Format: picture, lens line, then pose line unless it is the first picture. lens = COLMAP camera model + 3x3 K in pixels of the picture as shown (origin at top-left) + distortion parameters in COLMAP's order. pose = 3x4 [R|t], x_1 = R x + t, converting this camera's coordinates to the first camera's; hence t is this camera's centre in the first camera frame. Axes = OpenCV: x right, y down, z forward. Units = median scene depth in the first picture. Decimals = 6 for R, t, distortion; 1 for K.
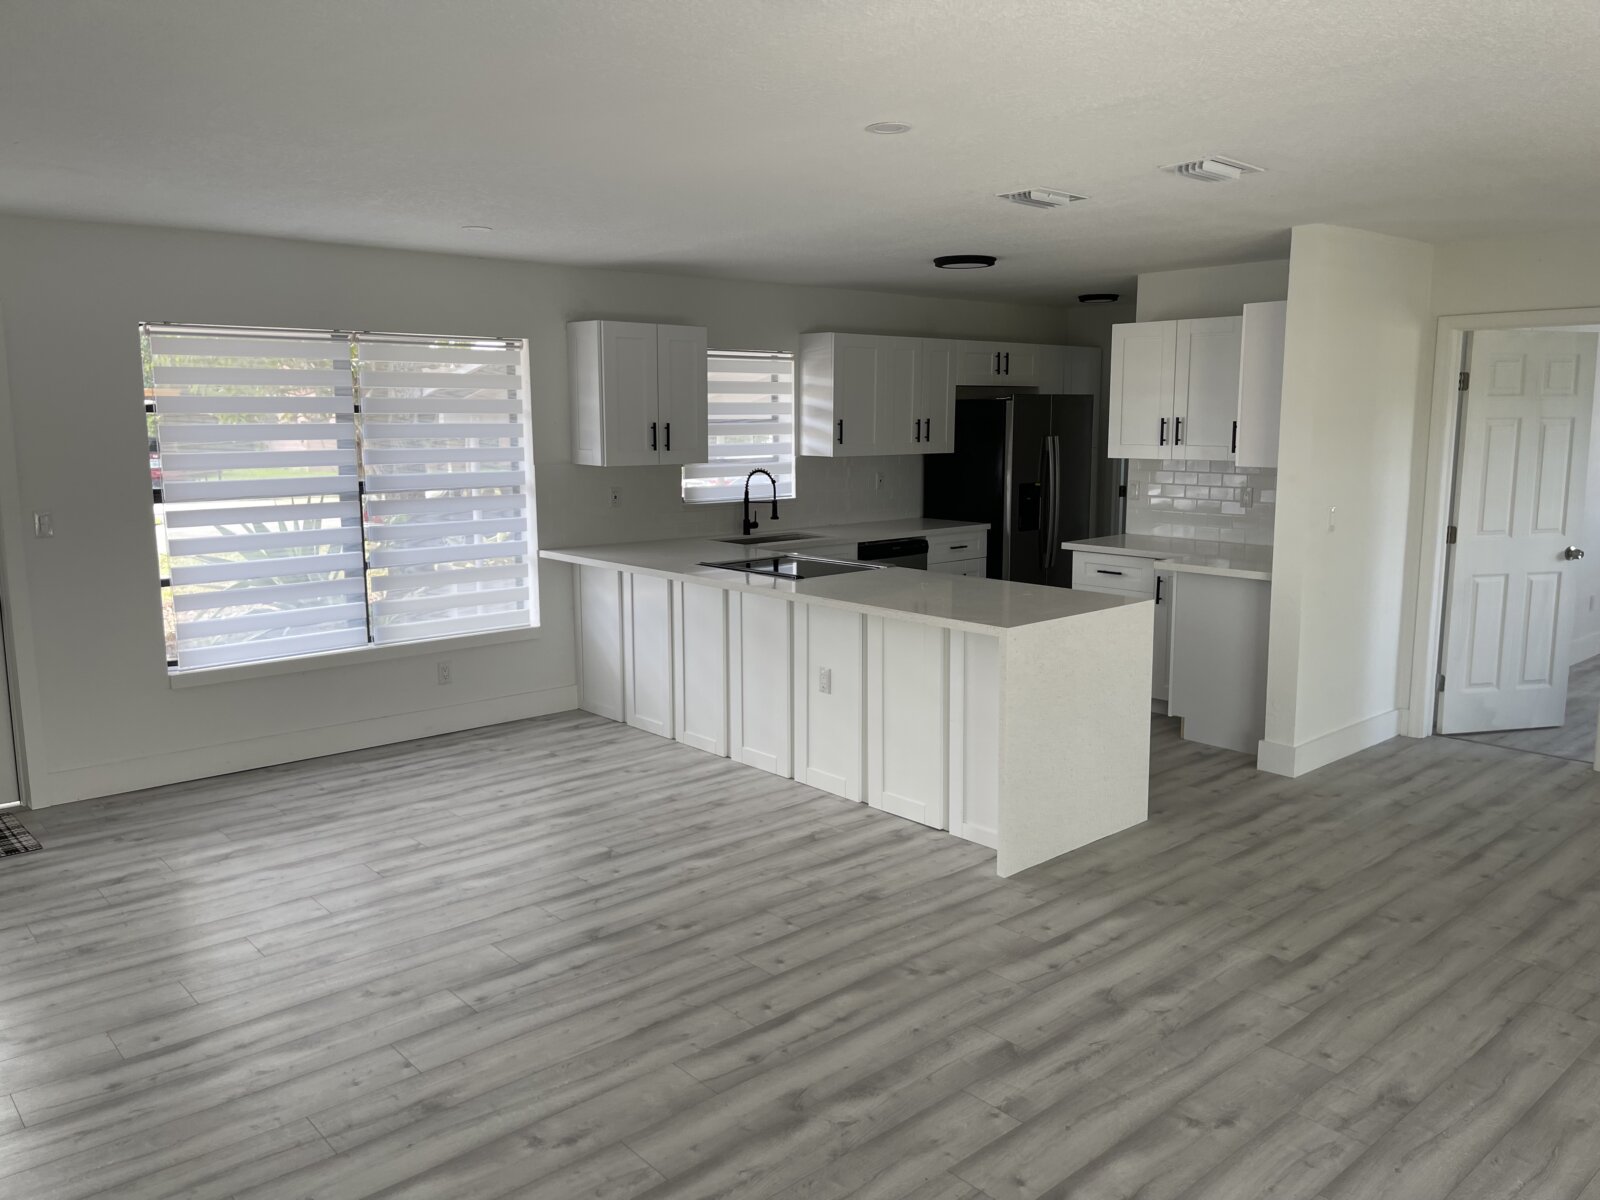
lens RADIAL K [[1222.0, 0, 804.7], [0, 1222.0, 584.8], [0, 0, 1]] dist [0.046809, -0.013417]
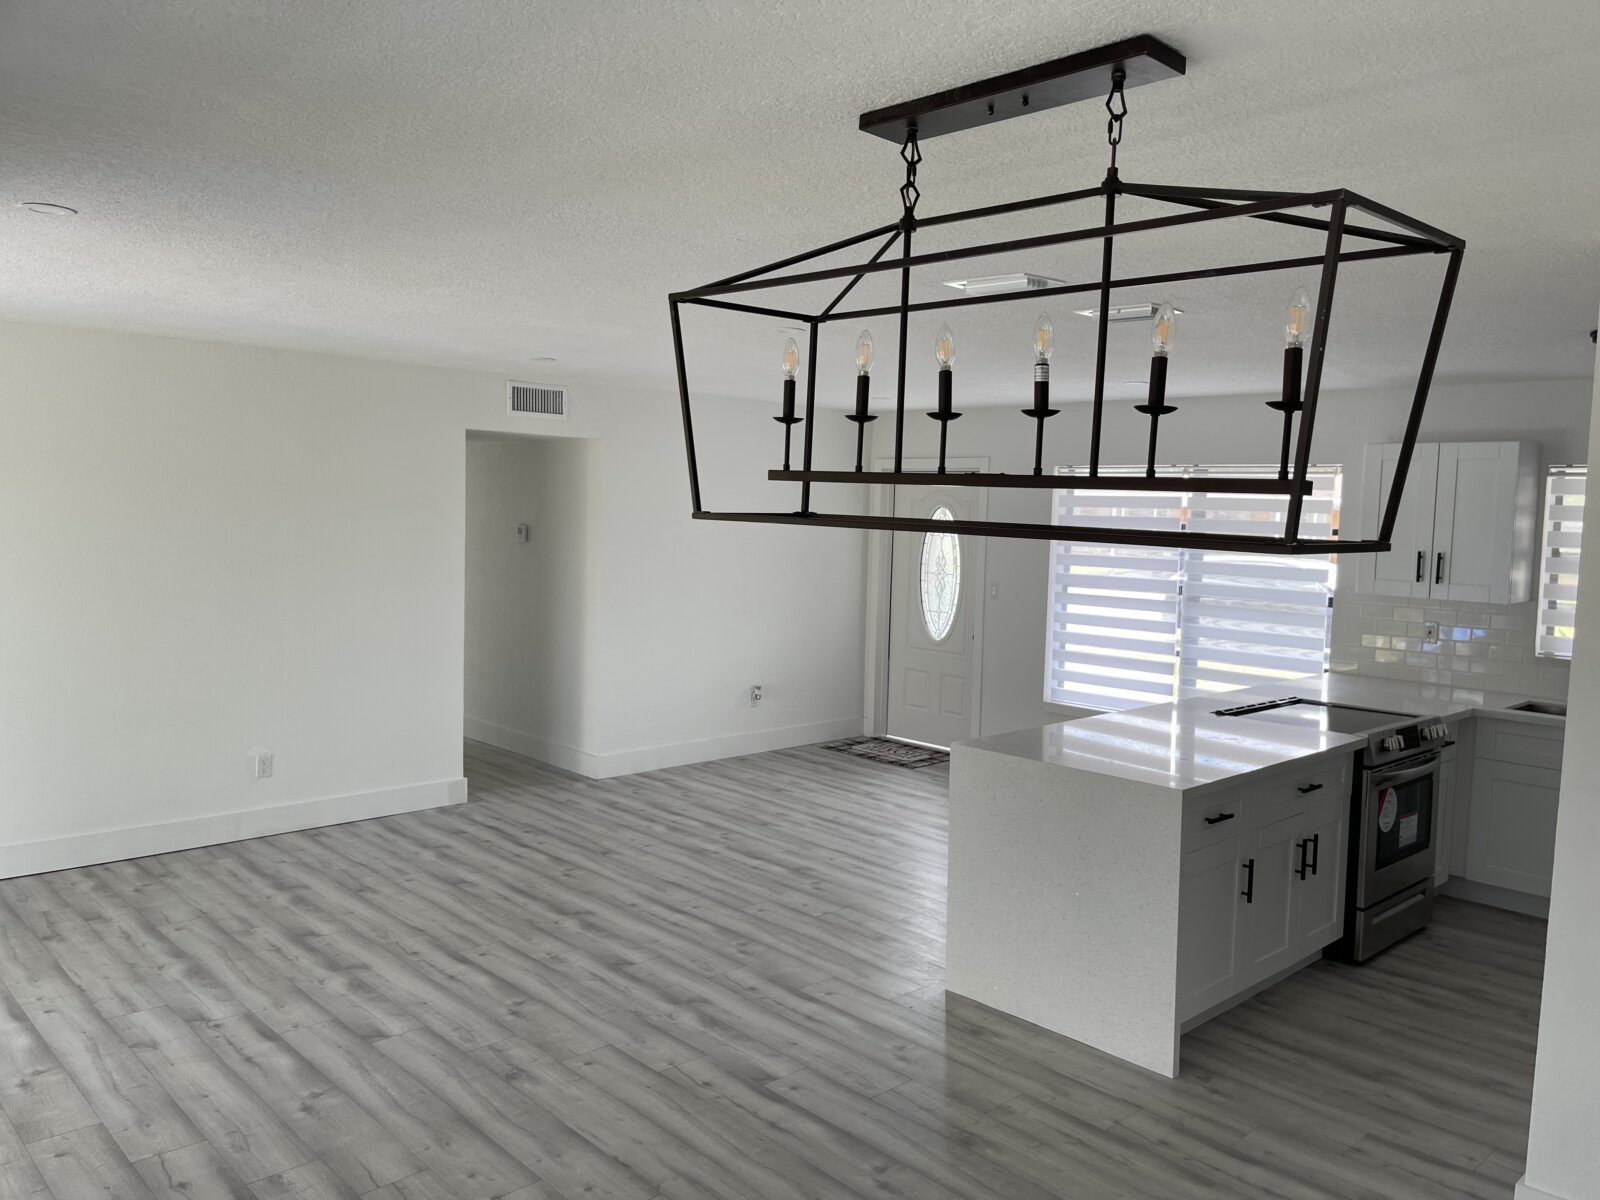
lens RADIAL K [[1222.0, 0, 793.3], [0, 1222.0, 602.5], [0, 0, 1]] dist [0.046809, -0.013417]
pose [[0.020875, 0.085568, -0.996114, 1.303664], [-0.168135, 0.982441, 0.080870, -0.154889], [0.985543, 0.165793, 0.034896, 0.896290]]
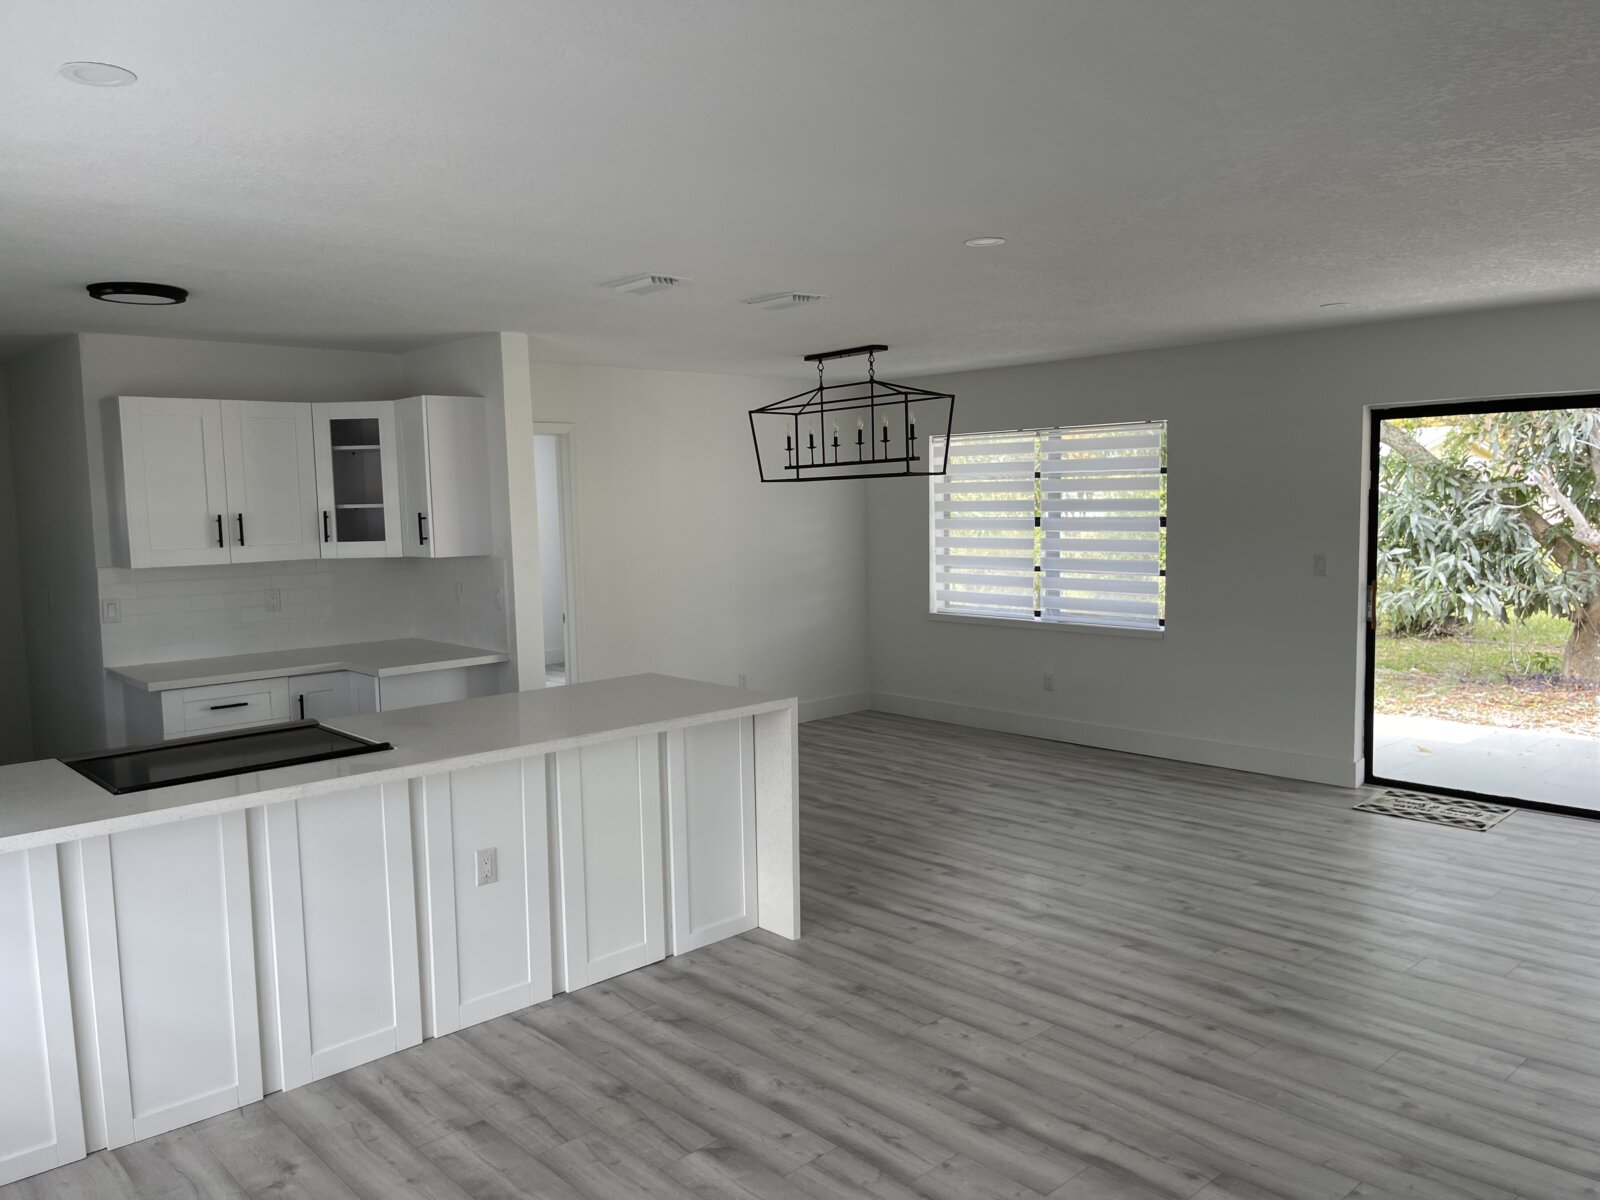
lens RADIAL K [[1222.0, 0, 811.6], [0, 1222.0, 610.6], [0, 0, 1]] dist [0.046809, -0.013417]
pose [[-0.021493, -0.092569, 0.995474, -0.956850], [0.167045, 0.981375, 0.094865, -0.146479], [-0.985715, 0.168328, -0.005630, 1.081312]]
